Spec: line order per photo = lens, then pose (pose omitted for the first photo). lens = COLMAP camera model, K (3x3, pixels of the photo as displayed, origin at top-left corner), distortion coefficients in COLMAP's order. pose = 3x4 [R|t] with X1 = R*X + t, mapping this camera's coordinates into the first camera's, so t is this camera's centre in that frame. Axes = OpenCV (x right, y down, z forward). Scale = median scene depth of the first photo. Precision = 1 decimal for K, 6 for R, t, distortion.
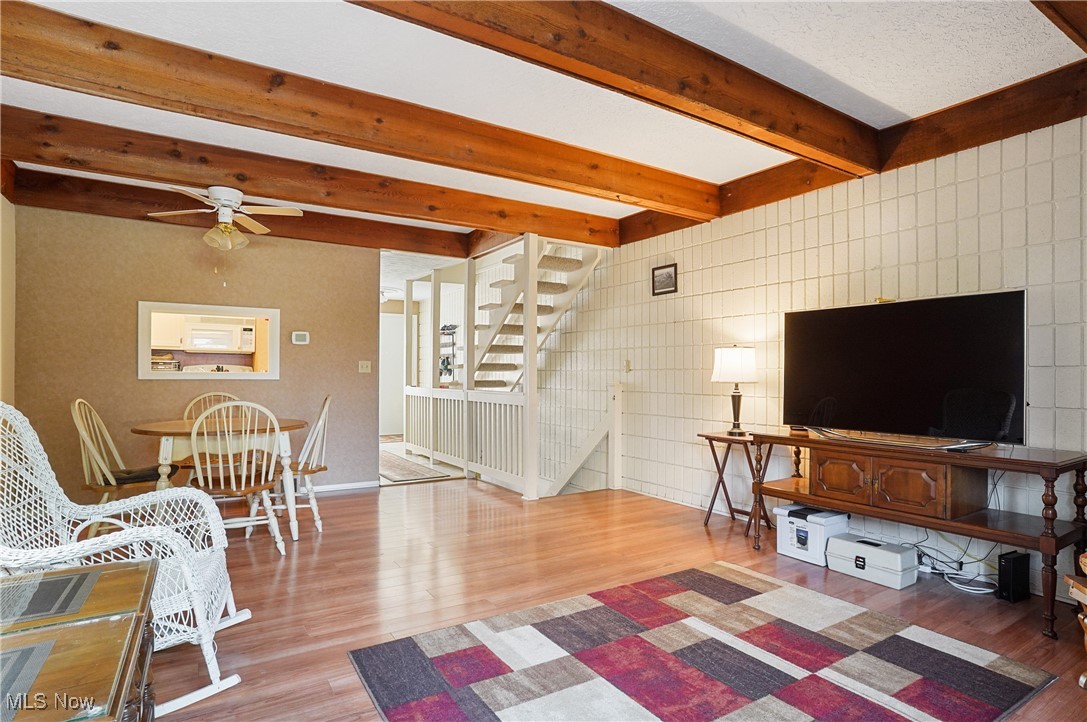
lens RADIAL K [[564.4, 0, 543.5], [0, 564.4, 368.0], [0, 0, 1]] dist [-0.083865, 0.044302]
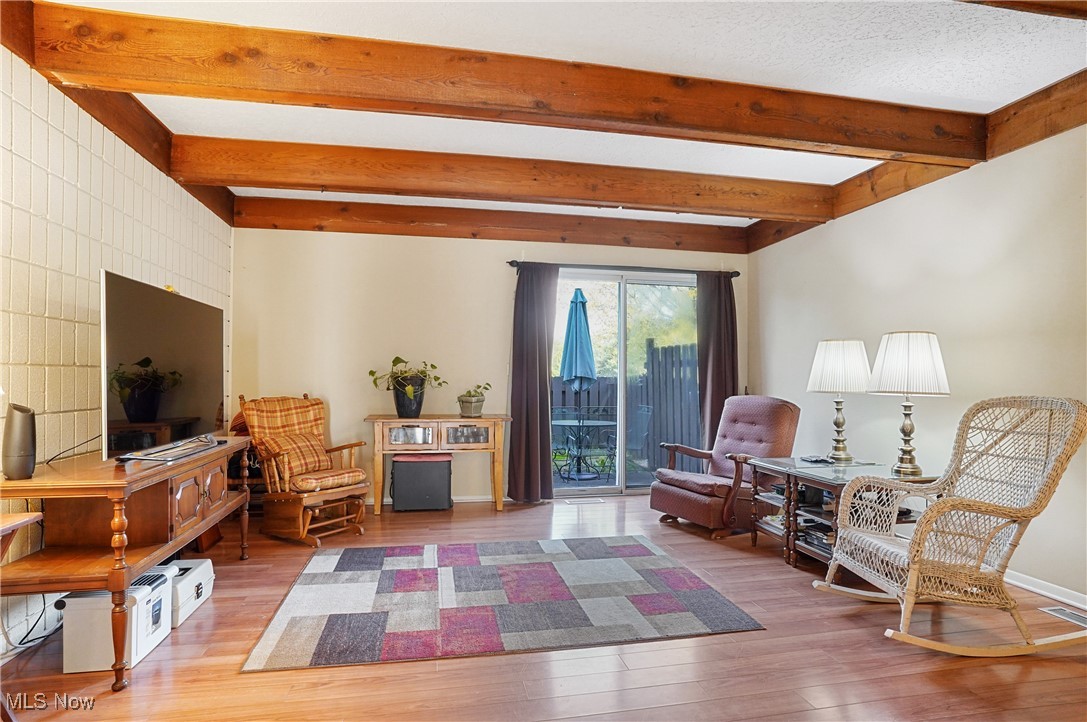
lens RADIAL K [[564.4, 0, 543.5], [0, 564.4, 368.0], [0, 0, 1]] dist [-0.083865, 0.044302]
pose [[-0.932097, -0.003968, 0.362188, -0.197895], [-0.014344, 0.999560, -0.025962, 0.012095], [-0.361926, -0.029394, -0.931743, 1.295169]]
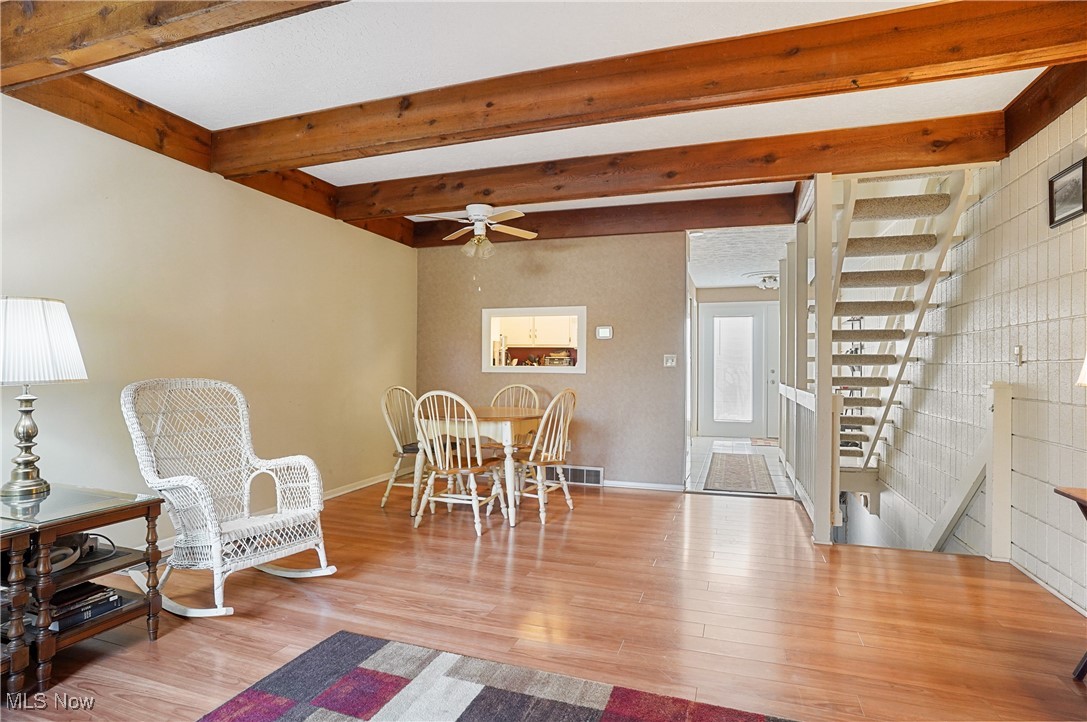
lens RADIAL K [[564.4, 0, 543.5], [0, 564.4, 368.0], [0, 0, 1]] dist [-0.083865, 0.044302]
pose [[0.622308, 0.002346, -0.782769, 0.416883], [0.005131, 0.999962, 0.007076, 0.003426], [0.782755, -0.008420, 0.622273, 0.378237]]
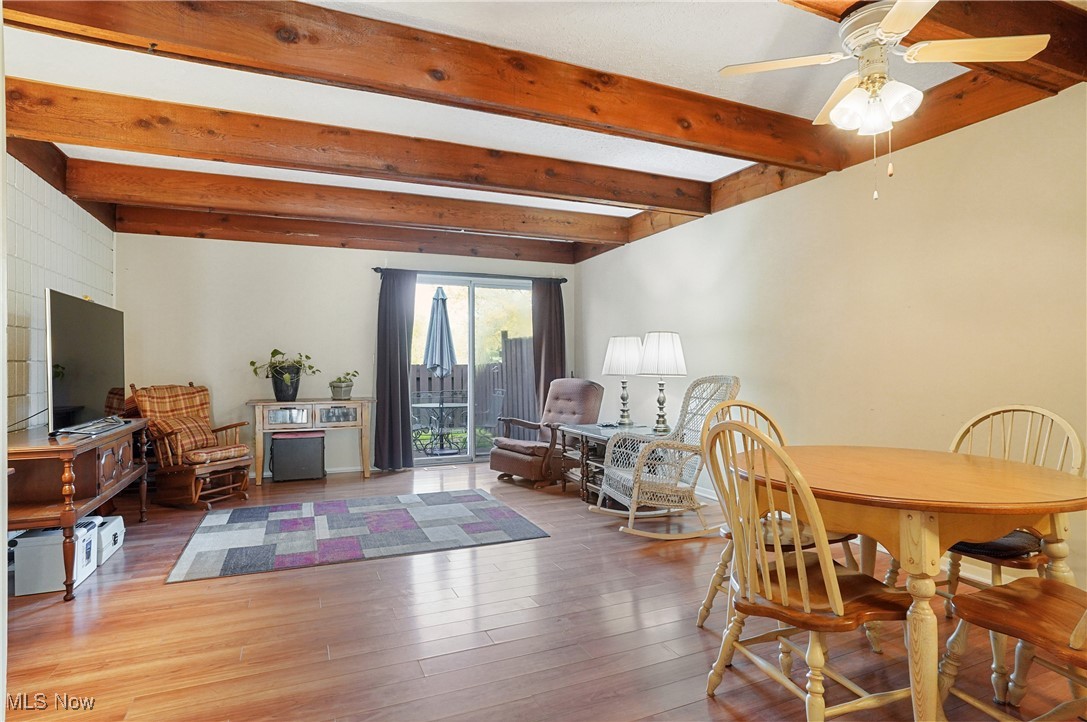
lens RADIAL K [[557.0, 0, 537.6], [0, 557.0, 358.8], [0, 0, 1]] dist [-0.078088, 0.041558]
pose [[-0.986900, 0.000628, 0.161331, -0.343454], [-0.002775, 0.999778, -0.020867, 0.012115], [-0.161308, -0.021041, -0.986680, 1.543157]]
